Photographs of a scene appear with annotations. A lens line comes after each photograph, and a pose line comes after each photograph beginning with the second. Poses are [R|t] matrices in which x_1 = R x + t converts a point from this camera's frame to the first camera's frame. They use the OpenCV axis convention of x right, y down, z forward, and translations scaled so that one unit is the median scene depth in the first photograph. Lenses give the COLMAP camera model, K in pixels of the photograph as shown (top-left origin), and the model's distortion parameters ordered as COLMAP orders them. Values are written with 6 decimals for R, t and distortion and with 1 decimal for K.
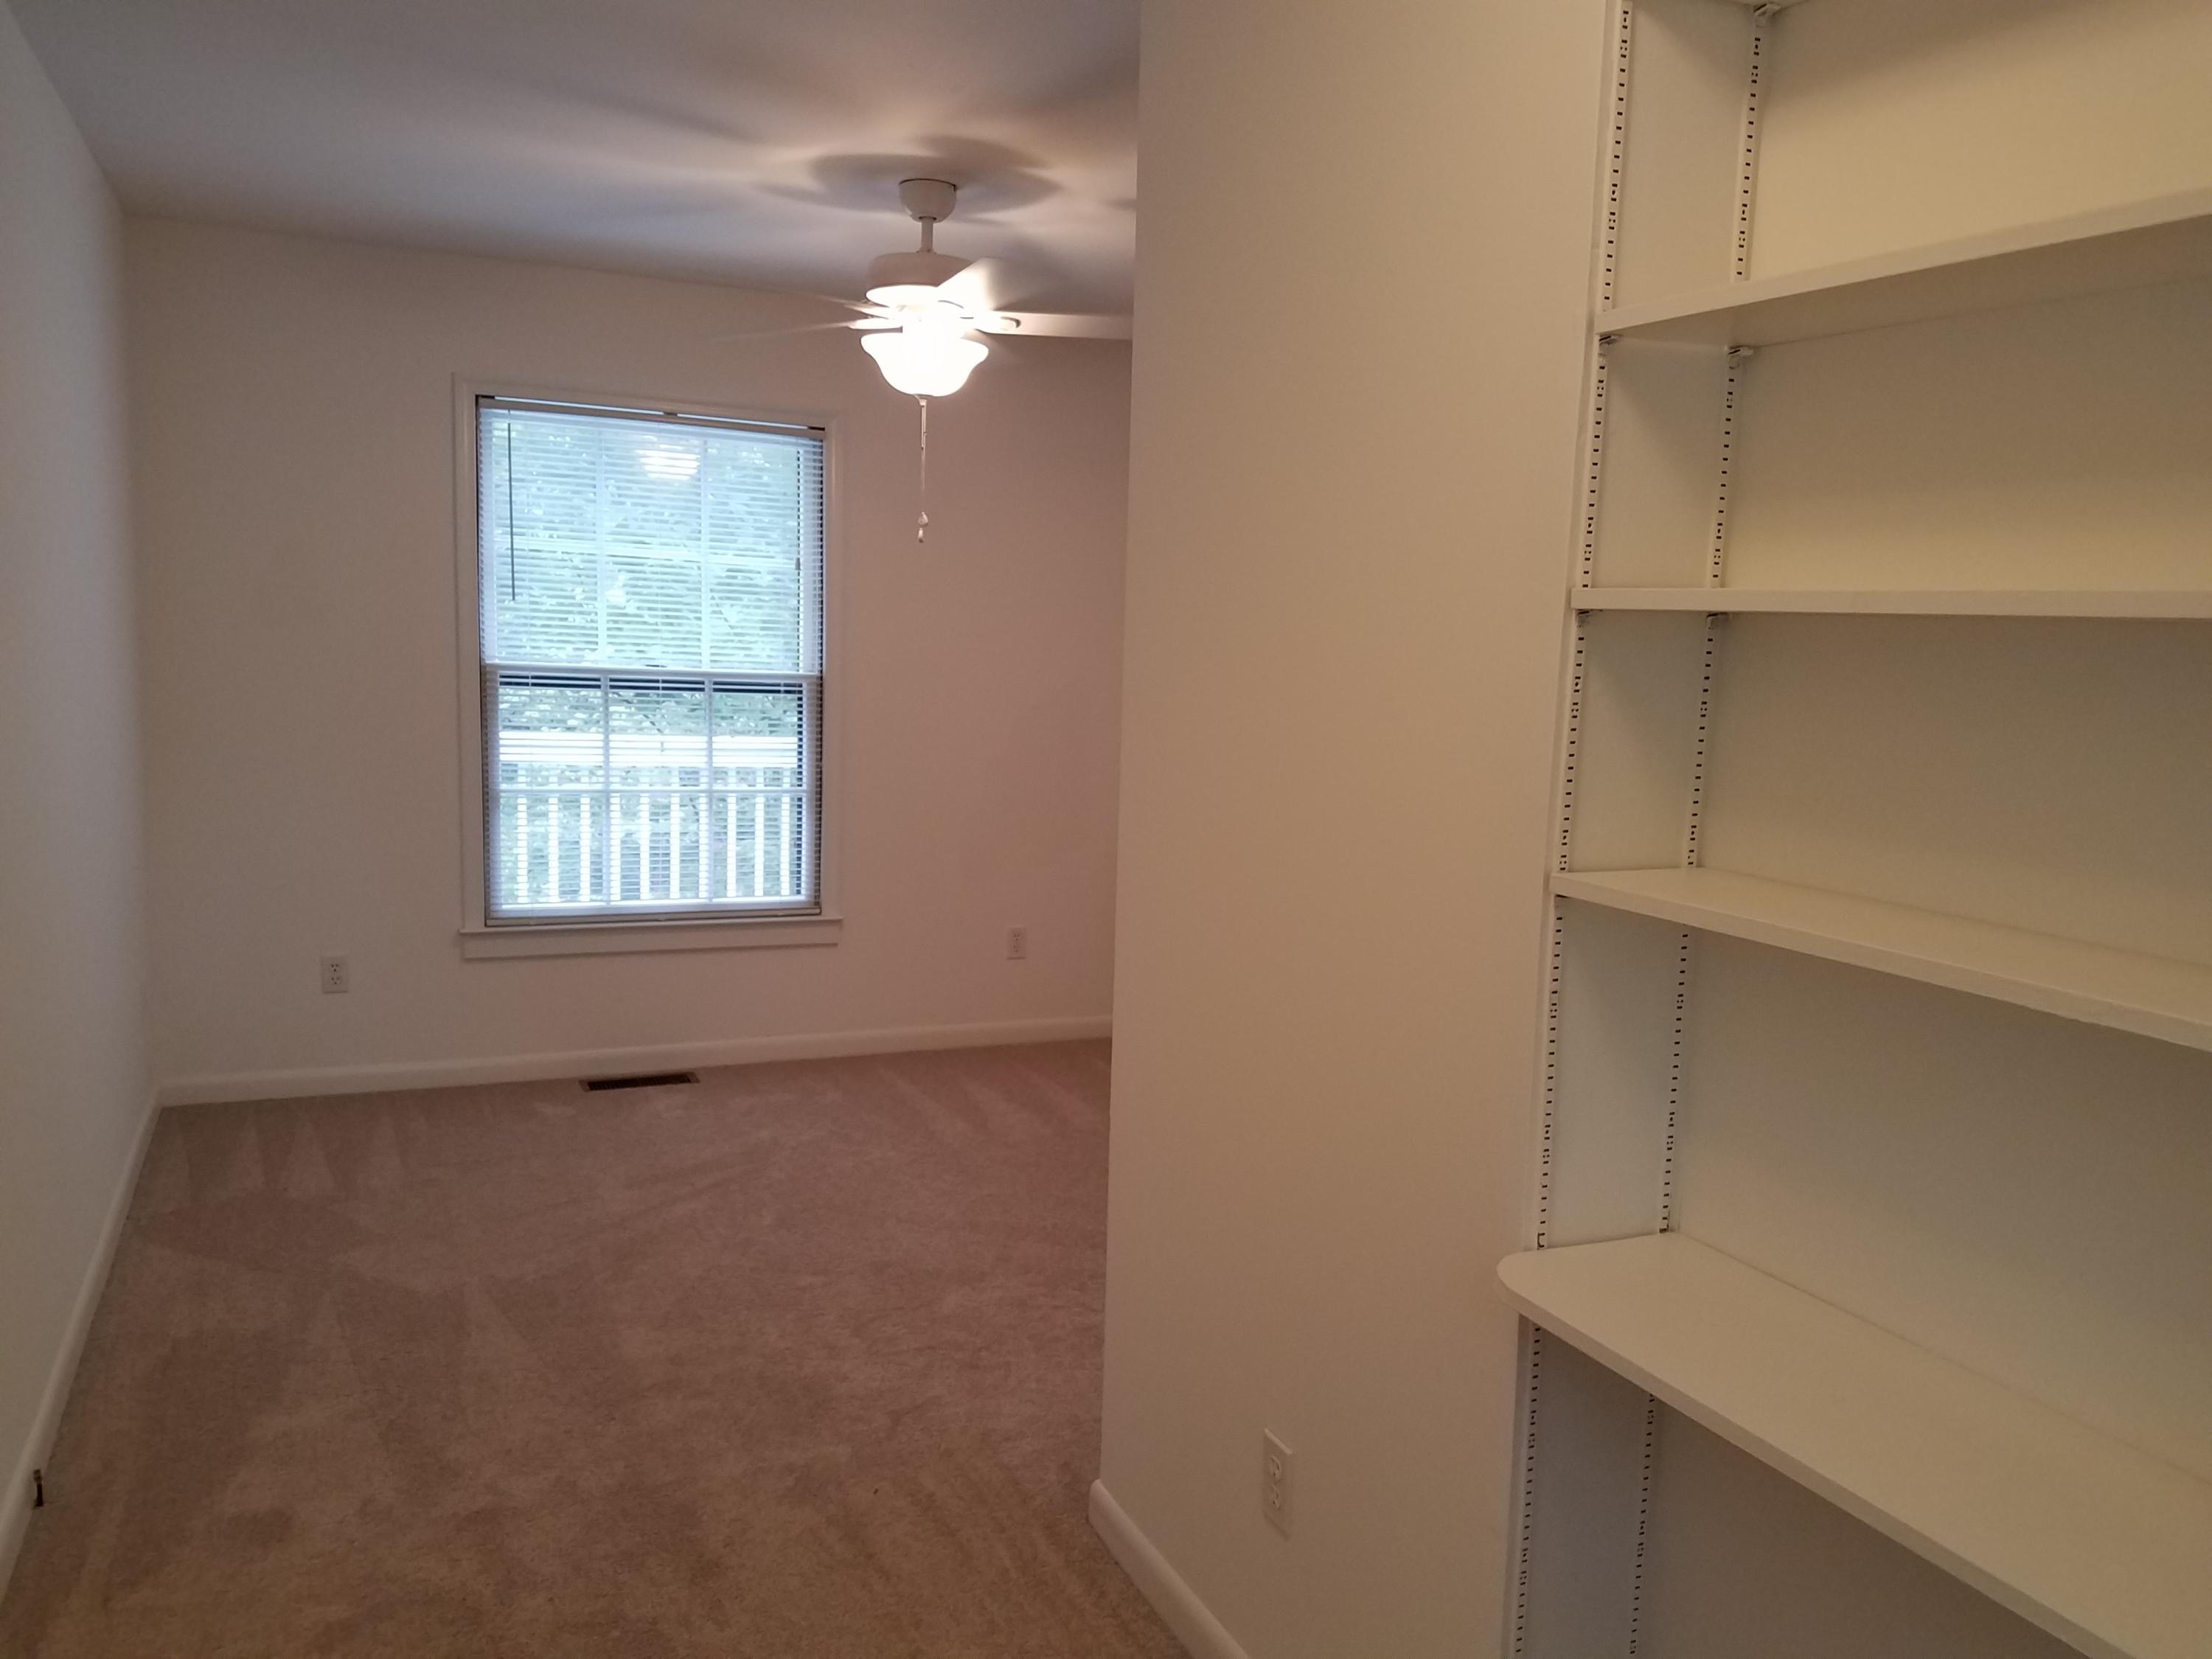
lens RADIAL K [[1672.9, 0, 1071.0], [0, 1672.9, 835.2], [0, 0, 1]] dist [0.202195, -0.355581]
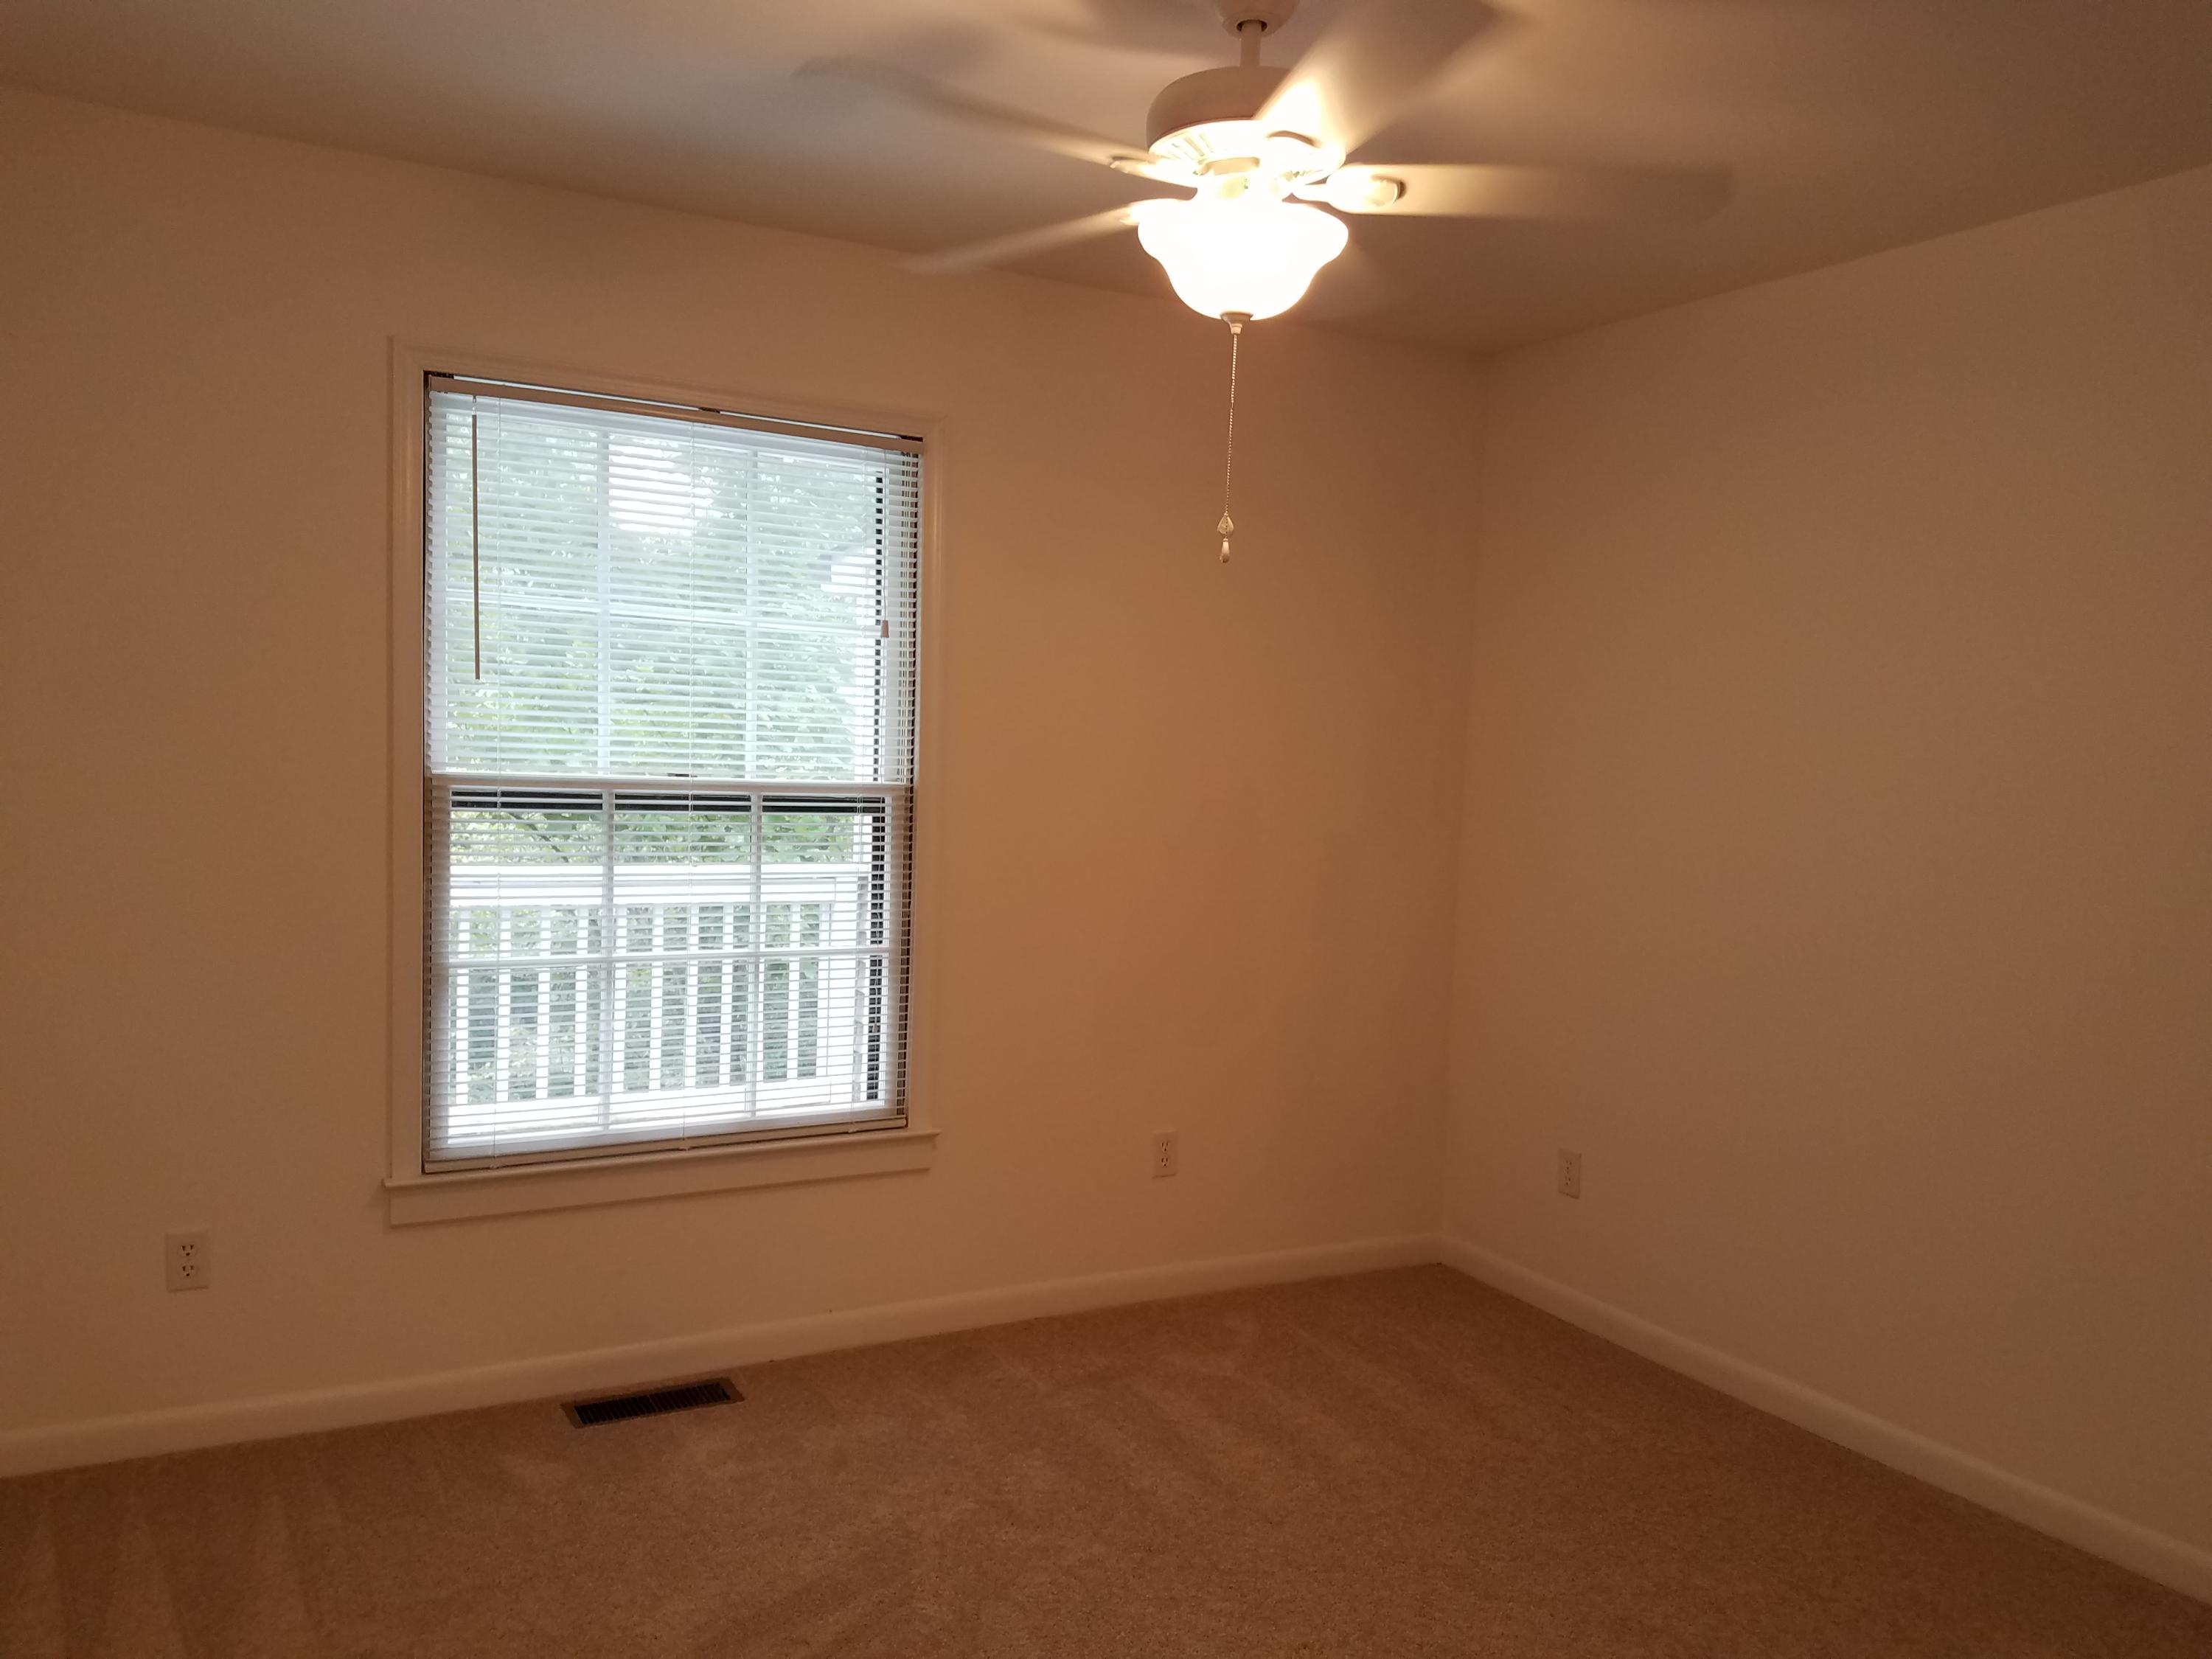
lens RADIAL K [[1672.9, 0, 1071.0], [0, 1672.9, 835.2], [0, 0, 1]] dist [0.202195, -0.355581]
pose [[0.996599, -0.010491, 0.081736, -0.147632], [0.015729, 0.997845, -0.063703, -0.030326], [-0.080891, 0.064772, 0.994616, 0.316948]]
